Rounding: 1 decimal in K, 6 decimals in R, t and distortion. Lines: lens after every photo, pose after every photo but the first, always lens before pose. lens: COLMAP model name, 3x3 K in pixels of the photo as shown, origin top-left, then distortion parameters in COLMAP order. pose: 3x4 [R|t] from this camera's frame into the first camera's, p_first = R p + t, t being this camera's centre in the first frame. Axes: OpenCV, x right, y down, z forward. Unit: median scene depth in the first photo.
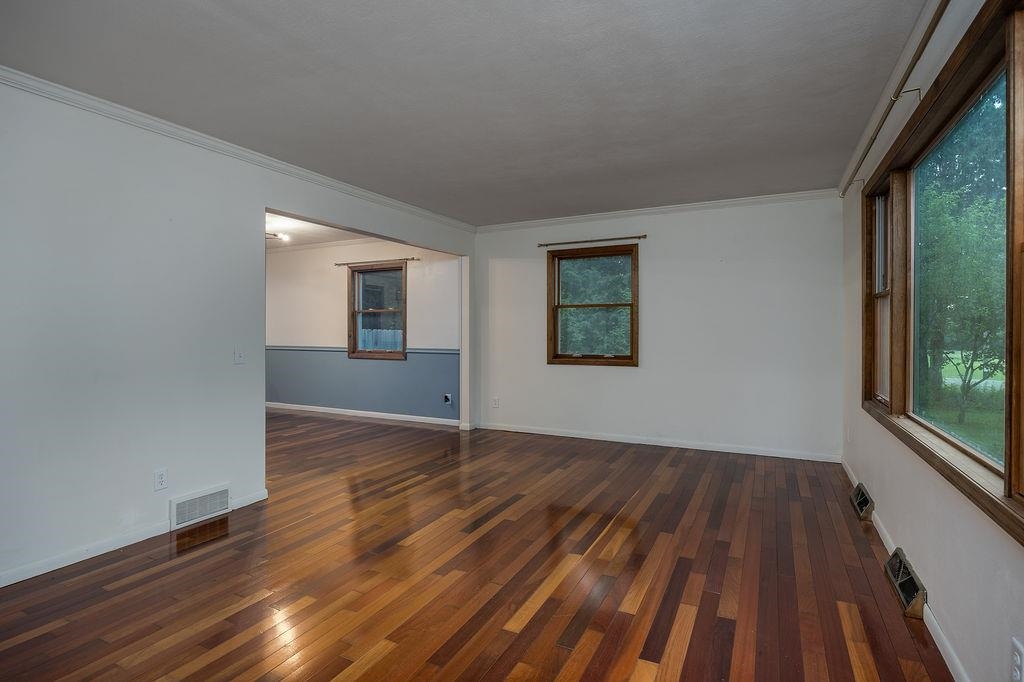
lens RADIAL K [[511.3, 0, 514.2], [0, 511.3, 336.5], [0, 0, 1]] dist [-0.000550, -0.000104]
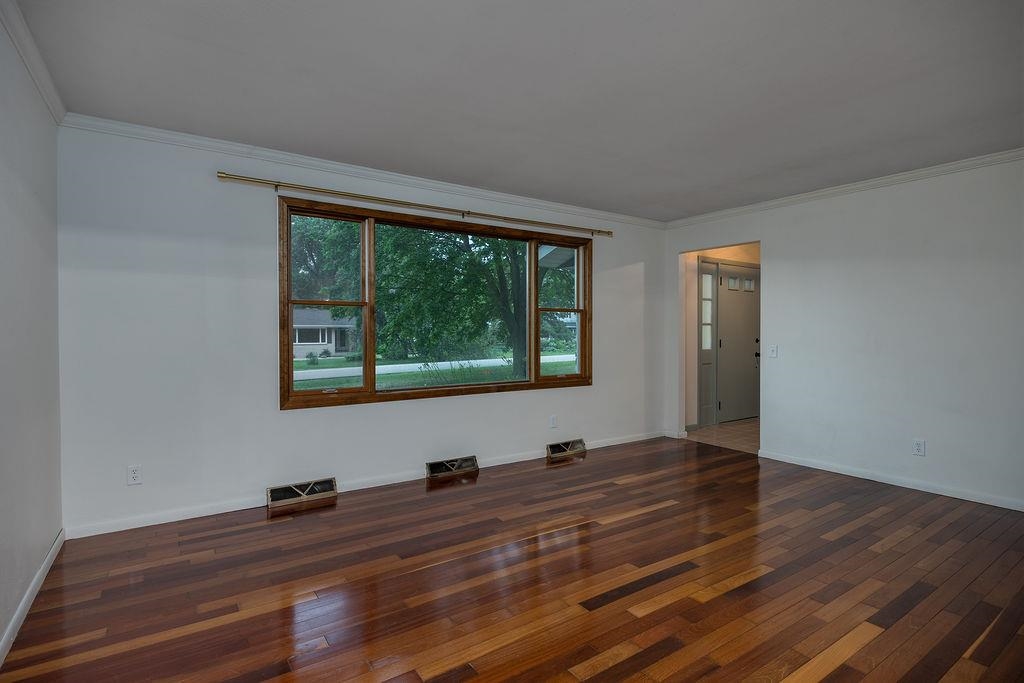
lens RADIAL K [[511.3, 0, 514.2], [0, 511.3, 337.0], [0, 0, 1]] dist [-0.000550, -0.000104]
pose [[-0.876749, -0.004445, 0.480928, -0.293374], [0.007151, 0.999726, 0.022275, -0.032886], [-0.480895, 0.022968, -0.876477, 2.275502]]
